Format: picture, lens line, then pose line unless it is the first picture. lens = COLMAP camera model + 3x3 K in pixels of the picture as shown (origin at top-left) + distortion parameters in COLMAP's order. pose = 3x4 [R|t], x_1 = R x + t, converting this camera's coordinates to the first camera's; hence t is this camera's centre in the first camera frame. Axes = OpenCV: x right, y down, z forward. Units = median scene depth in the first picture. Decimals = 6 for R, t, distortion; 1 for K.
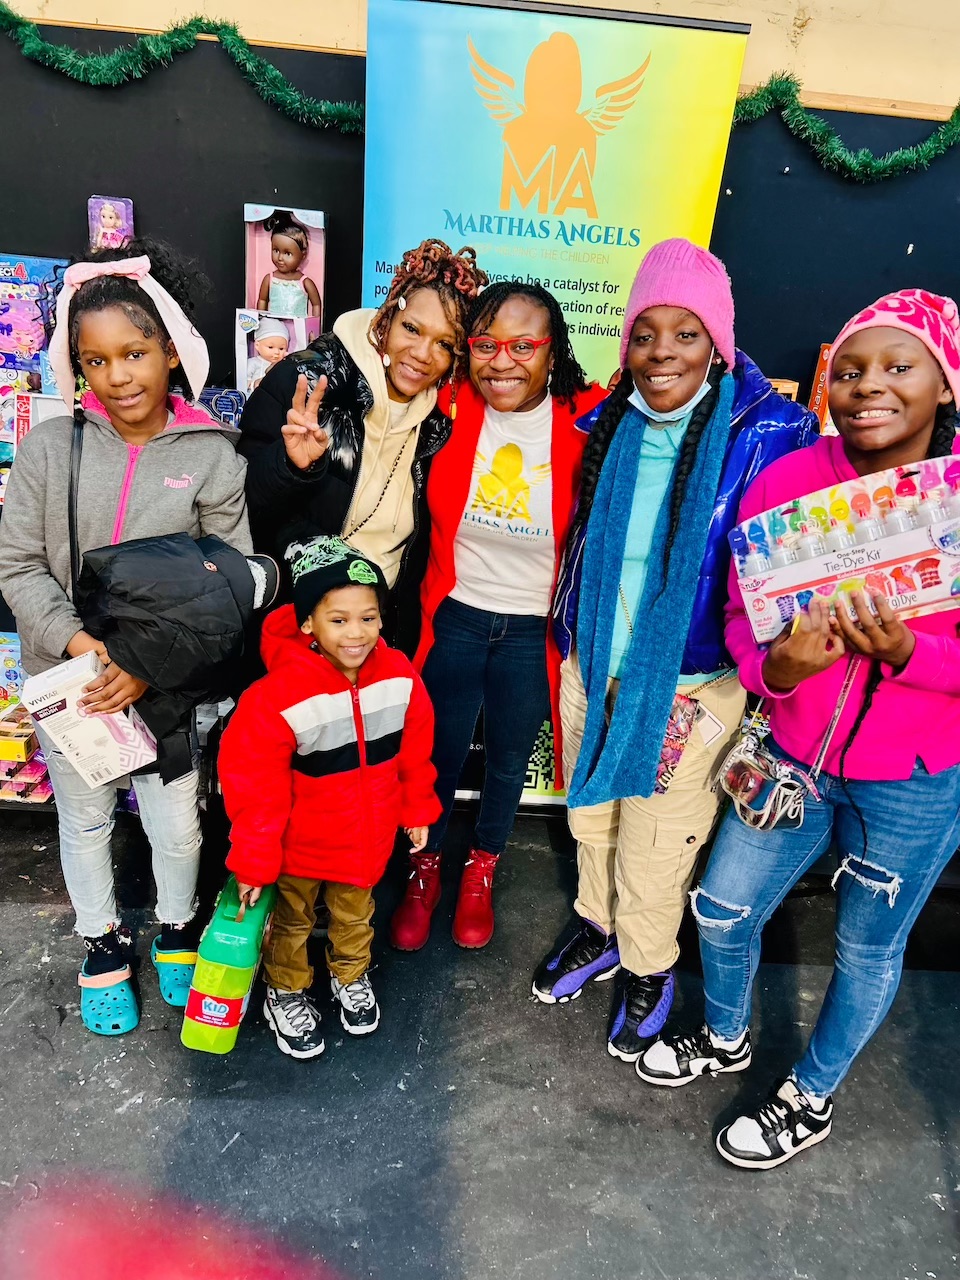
lens RADIAL K [[984.1, 0, 478.2], [0, 984.1, 631.2], [0, 0, 1]] dist [0.053650, -0.052899]
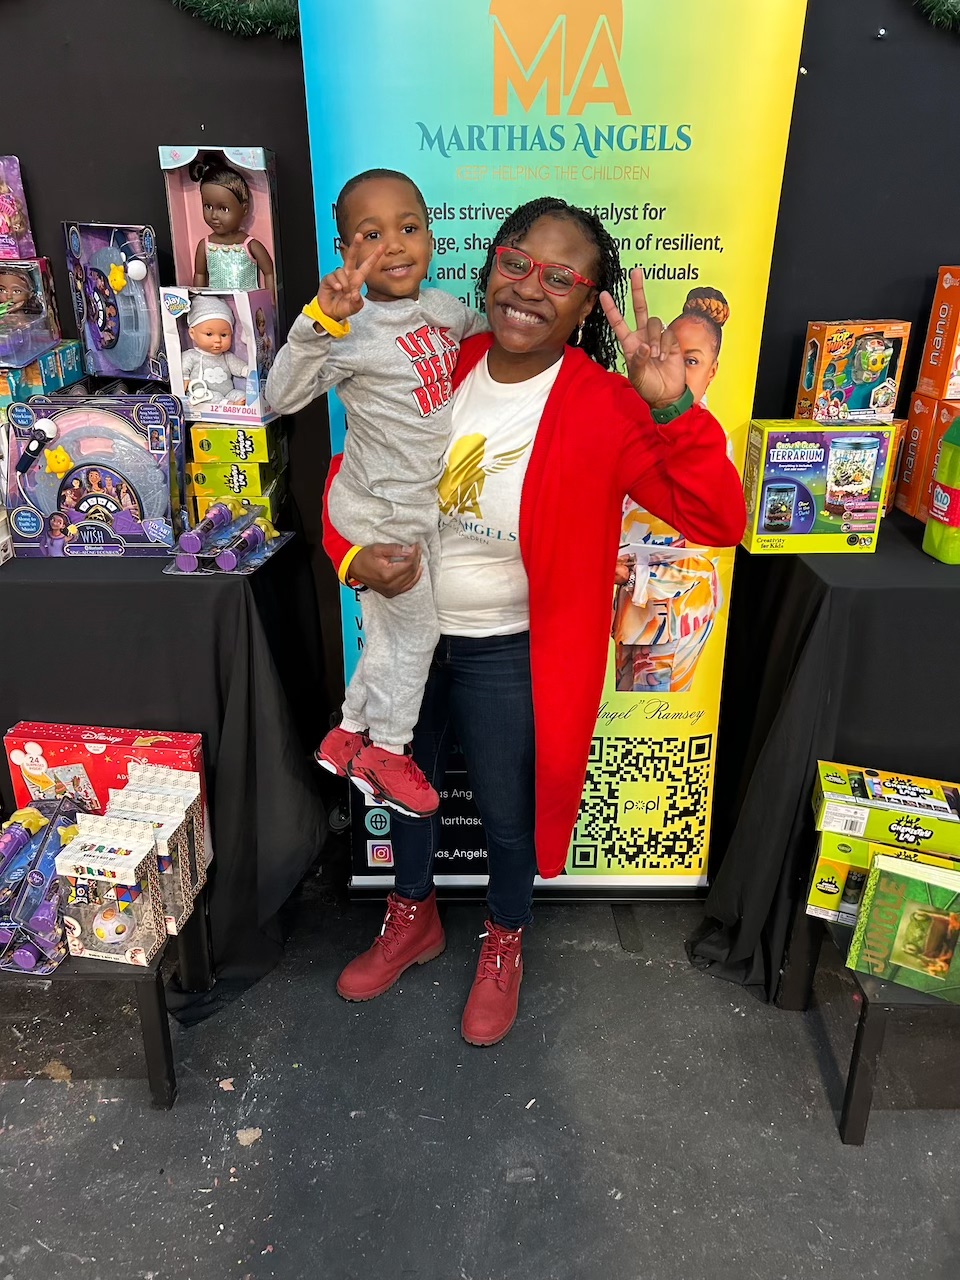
lens RADIAL K [[984.1, 0, 476.3], [0, 984.1, 636.9], [0, 0, 1]] dist [0.053650, -0.052899]
pose [[0.996475, -0.069376, -0.047155, 0.016443], [0.070756, 0.997094, 0.028246, -0.065773], [0.045058, -0.031483, 0.998488, 0.256565]]
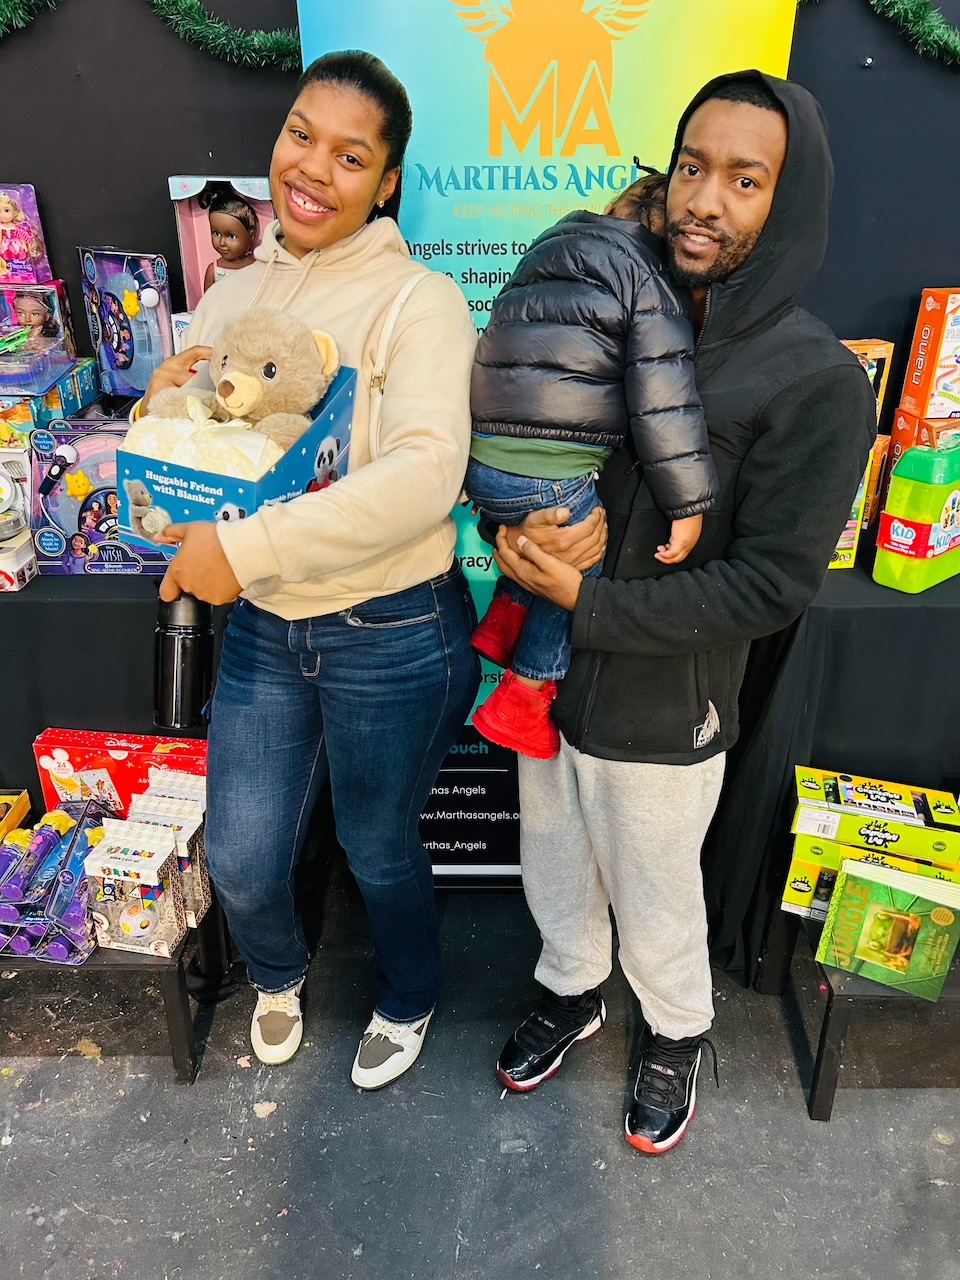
lens RADIAL K [[984.1, 0, 476.4], [0, 984.1, 645.7], [0, 0, 1]] dist [0.053650, -0.052899]
pose [[0.995904, -0.066566, -0.061190, 0.032793], [0.071059, 0.994690, 0.074446, -0.109069], [0.055909, -0.078489, 0.995346, 0.212176]]
